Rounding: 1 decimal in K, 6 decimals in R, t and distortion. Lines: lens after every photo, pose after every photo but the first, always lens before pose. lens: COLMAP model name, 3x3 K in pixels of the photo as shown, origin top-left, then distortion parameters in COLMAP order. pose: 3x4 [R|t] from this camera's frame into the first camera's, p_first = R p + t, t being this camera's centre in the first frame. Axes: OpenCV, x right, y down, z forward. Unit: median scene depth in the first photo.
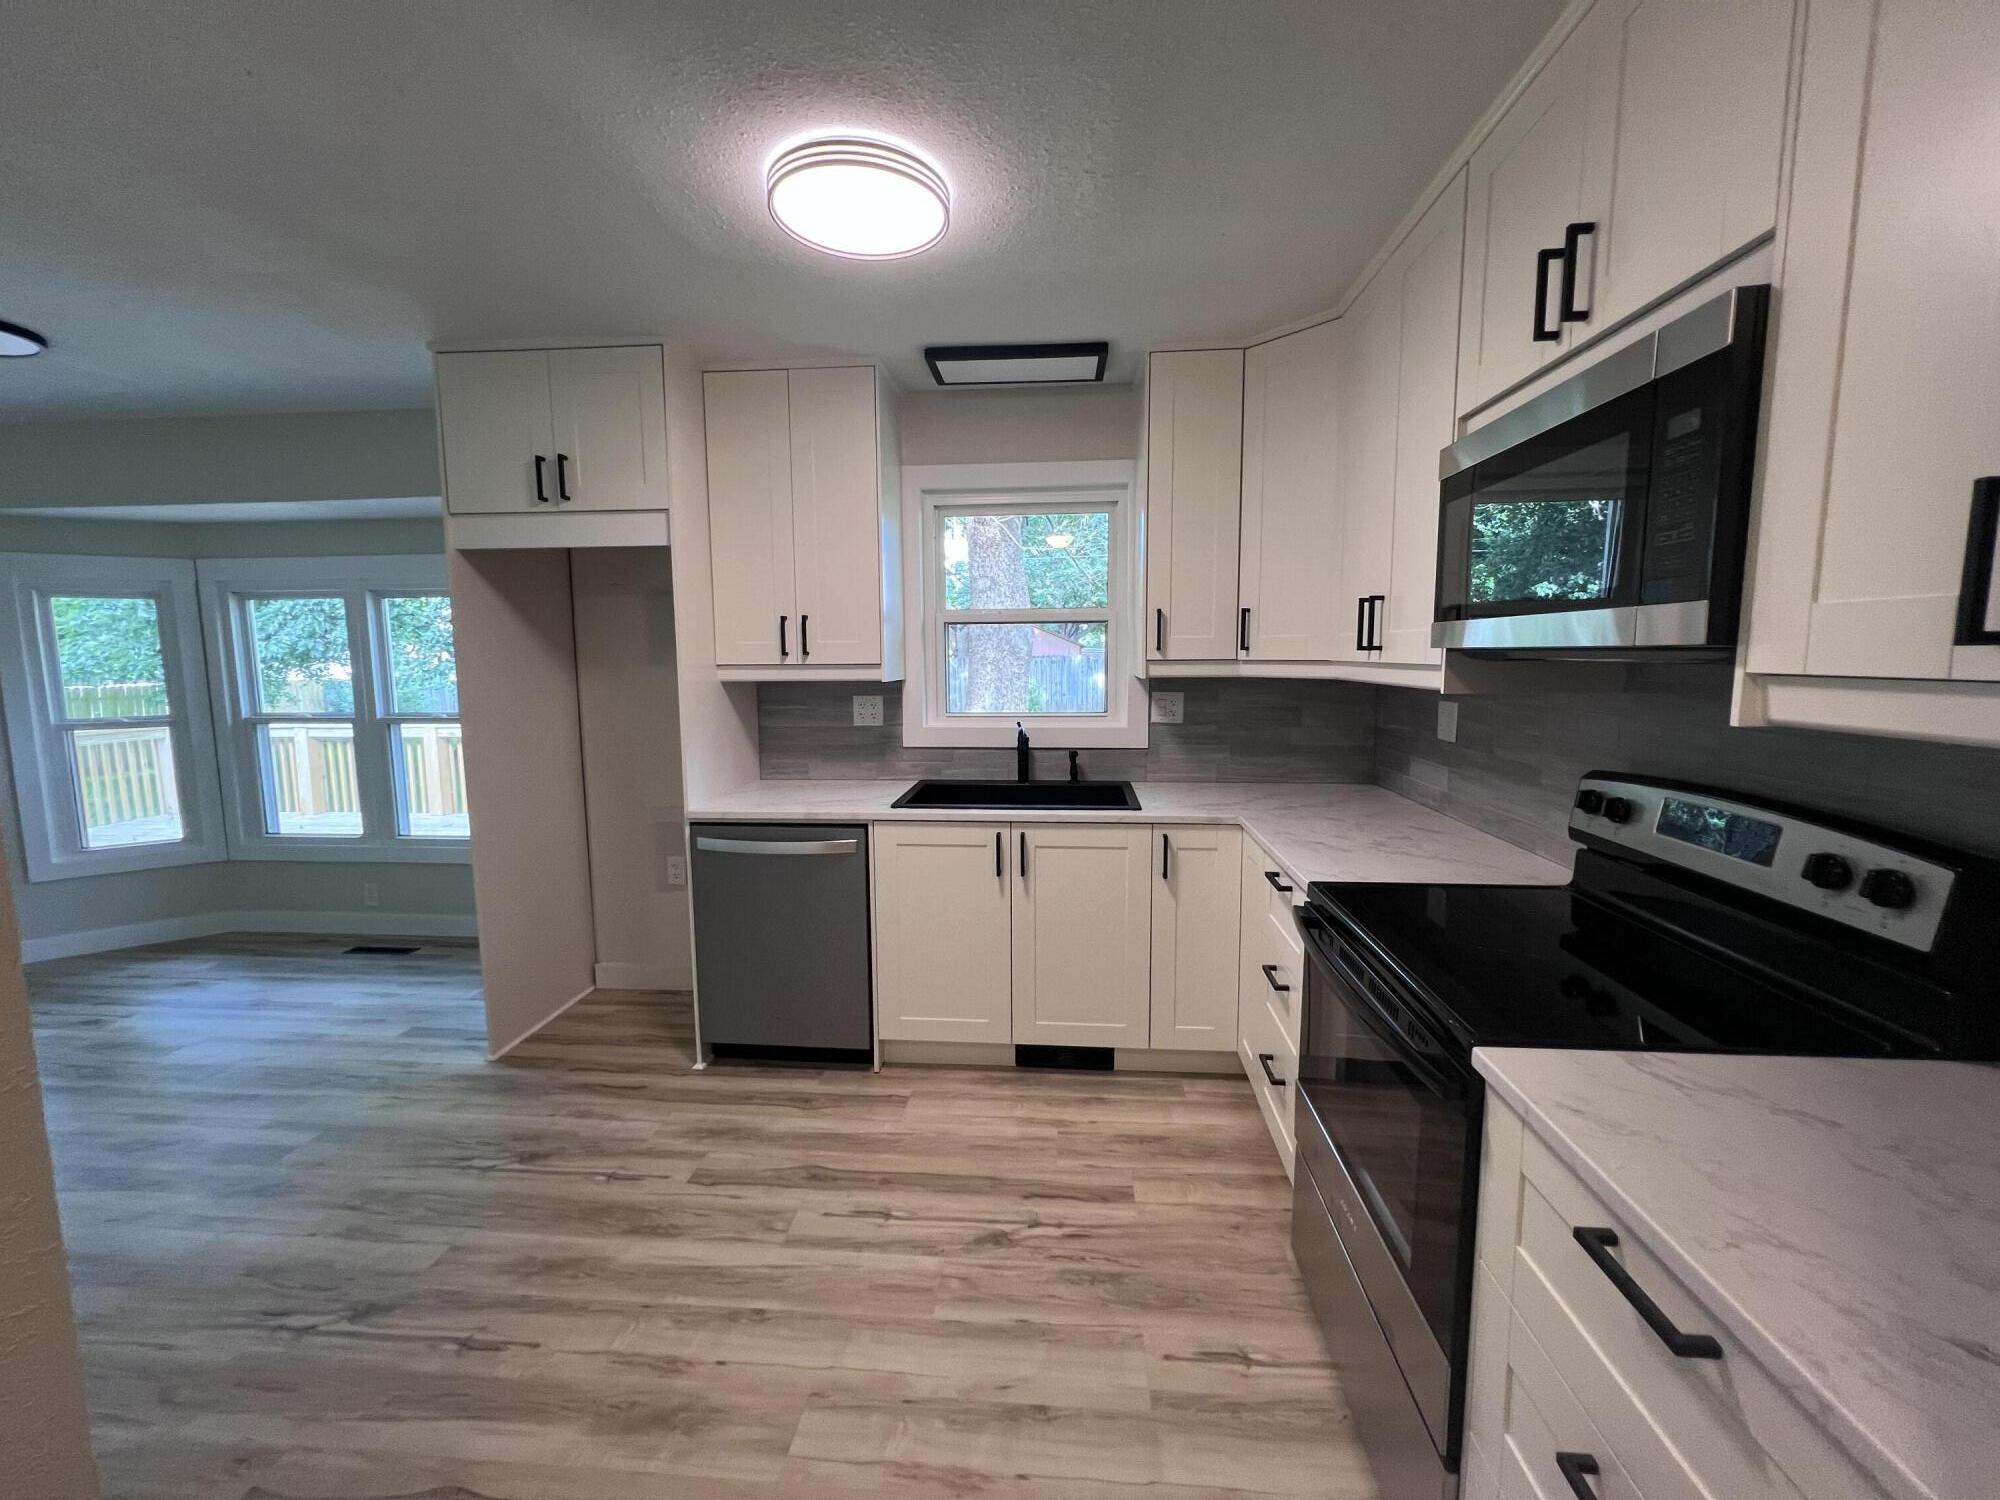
lens RADIAL K [[801.5, 0, 997.9], [0, 801.5, 744.9], [0, 0, 1]] dist [-0.002086, 0.000643]
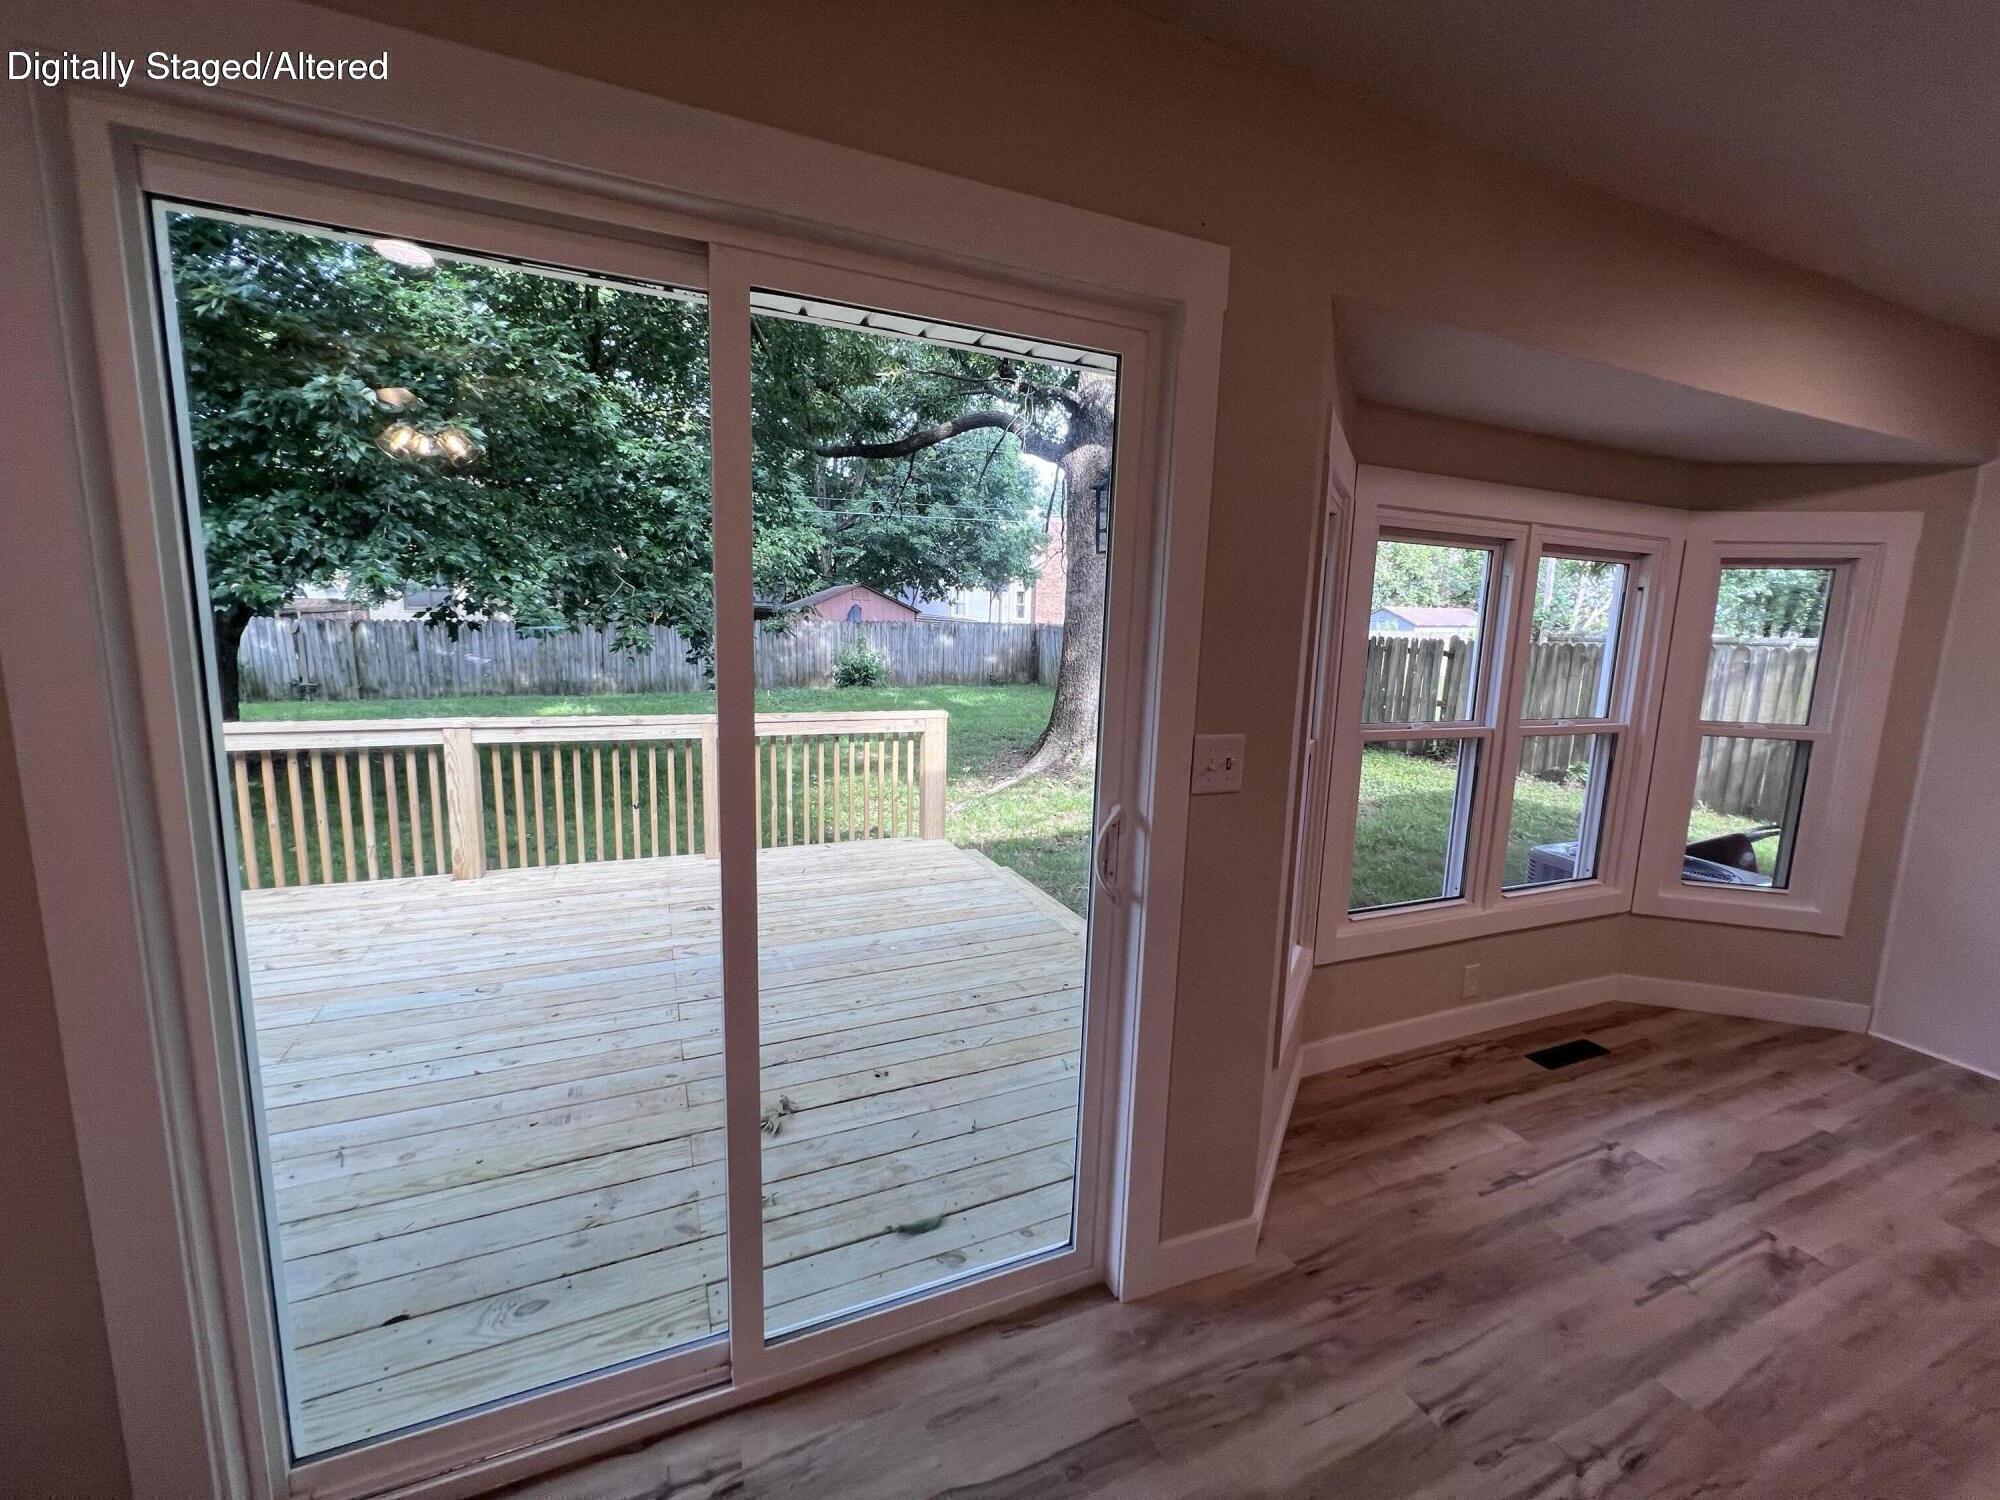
lens RADIAL K [[801.5, 0, 1004.7], [0, 801.5, 739.8], [0, 0, 1]] dist [-0.002086, 0.000643]
pose [[0.886162, -0.035359, 0.462024, -1.812395], [0.016231, 0.998841, 0.045313, -0.080297], [-0.463091, -0.032656, 0.885709, 0.706492]]
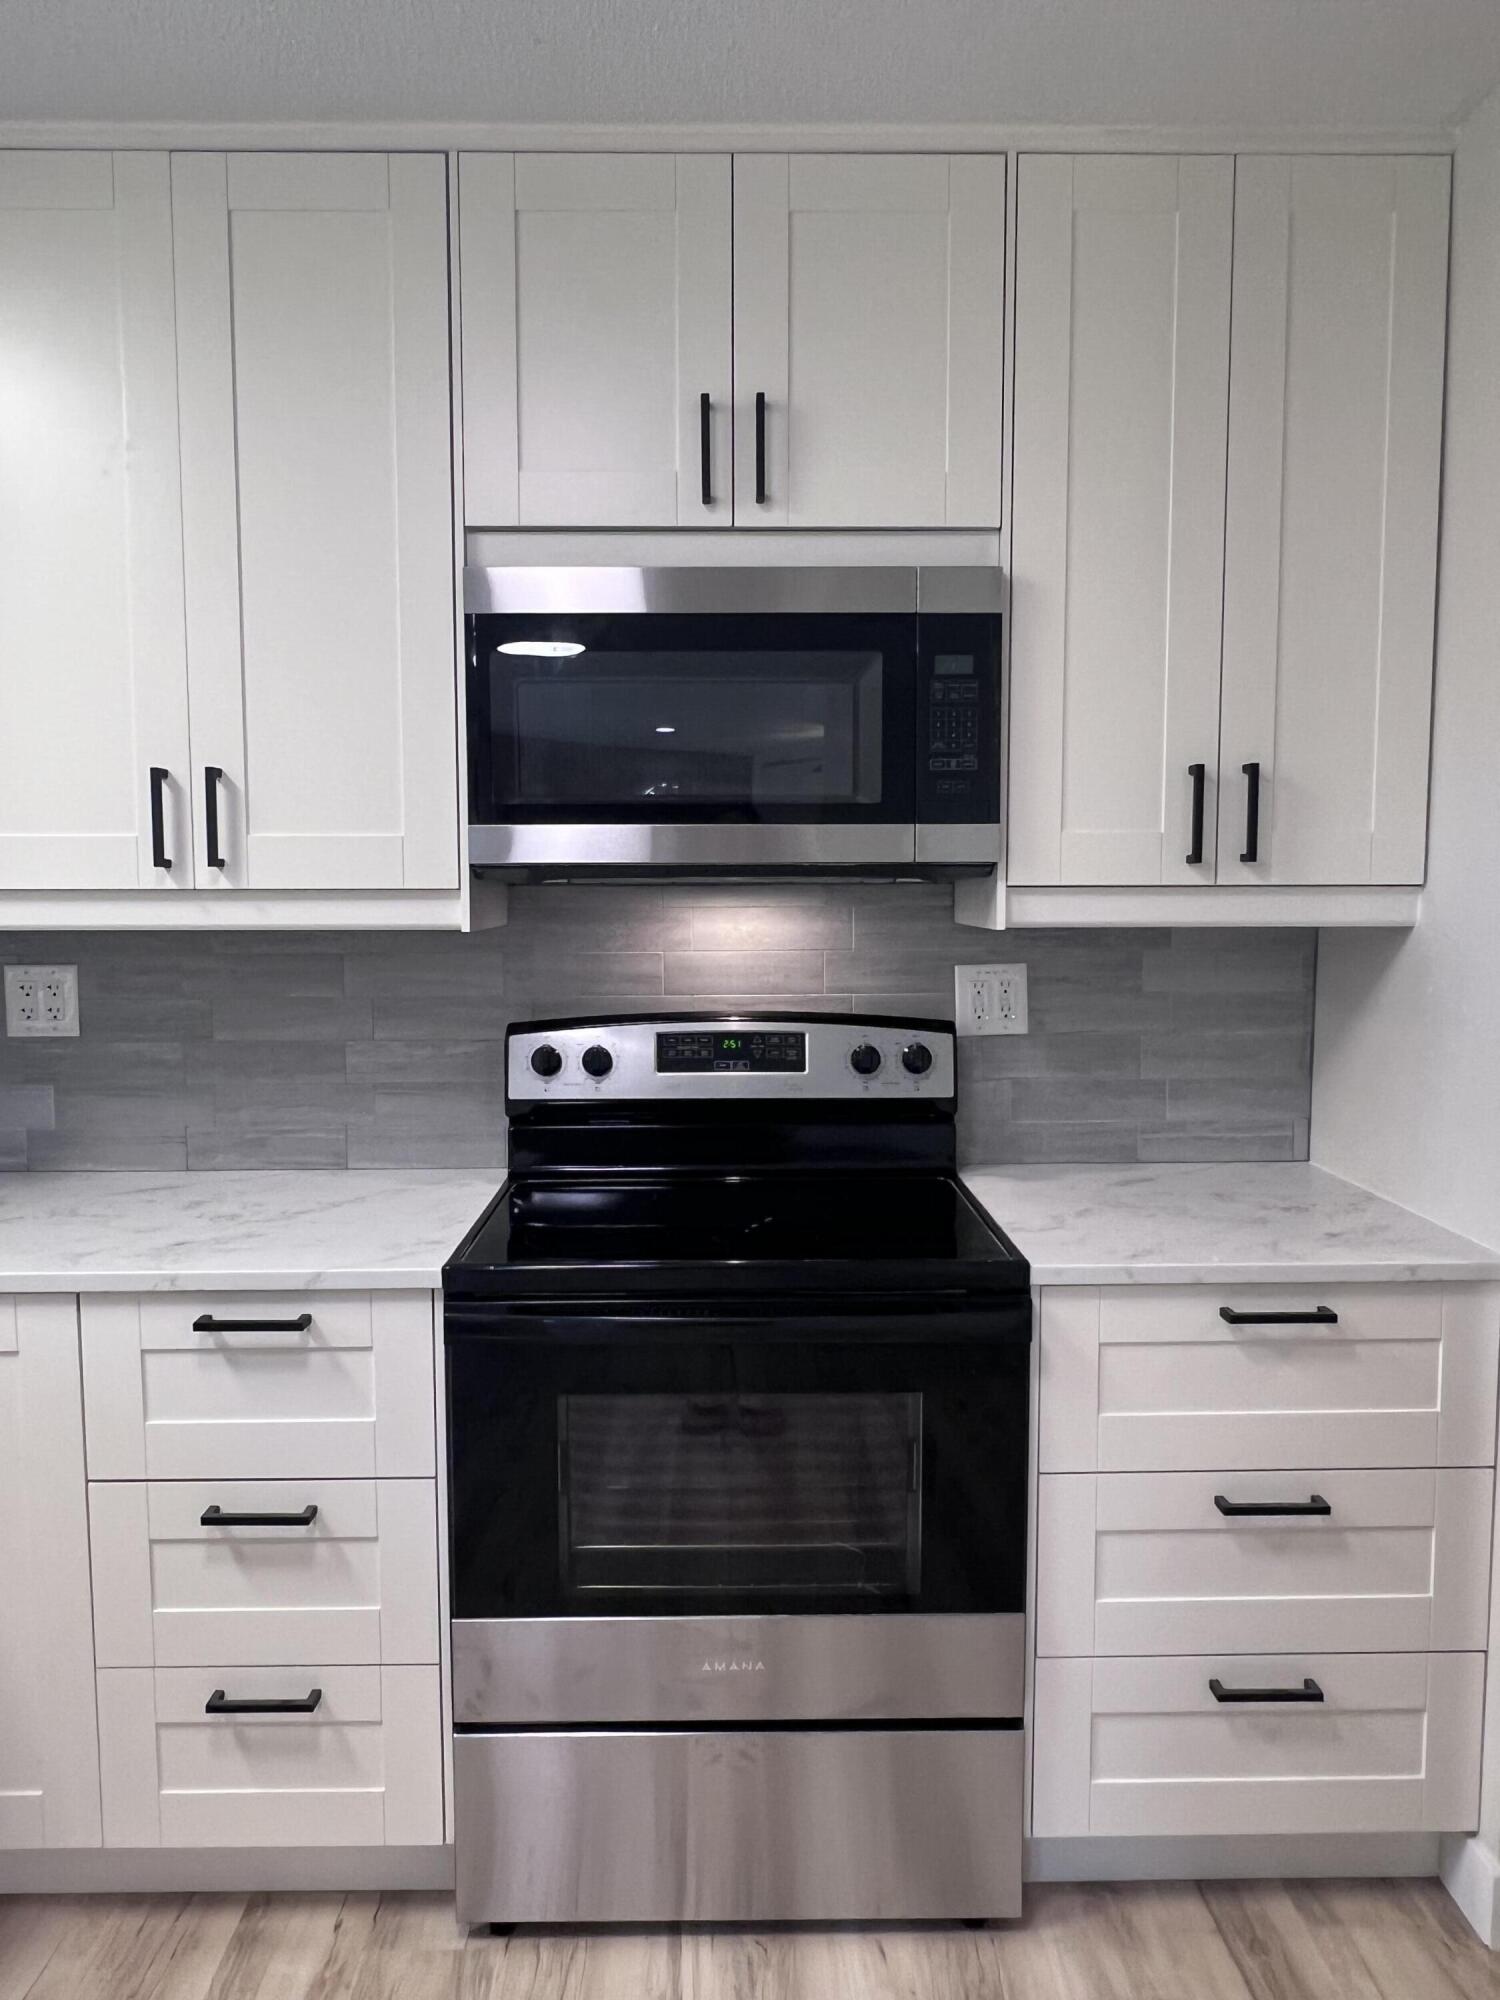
lens RADIAL K [[1421.4, 0, 746.5], [0, 1421.4, 1008.2], [0, 0, 1]] dist [0.004383, -0.003263]
pose [[-0.097486, -0.088428, 0.991301, -0.333633], [0.117138, 0.988102, 0.099662, -0.048094], [-0.988319, 0.125835, -0.085968, 0.456315]]
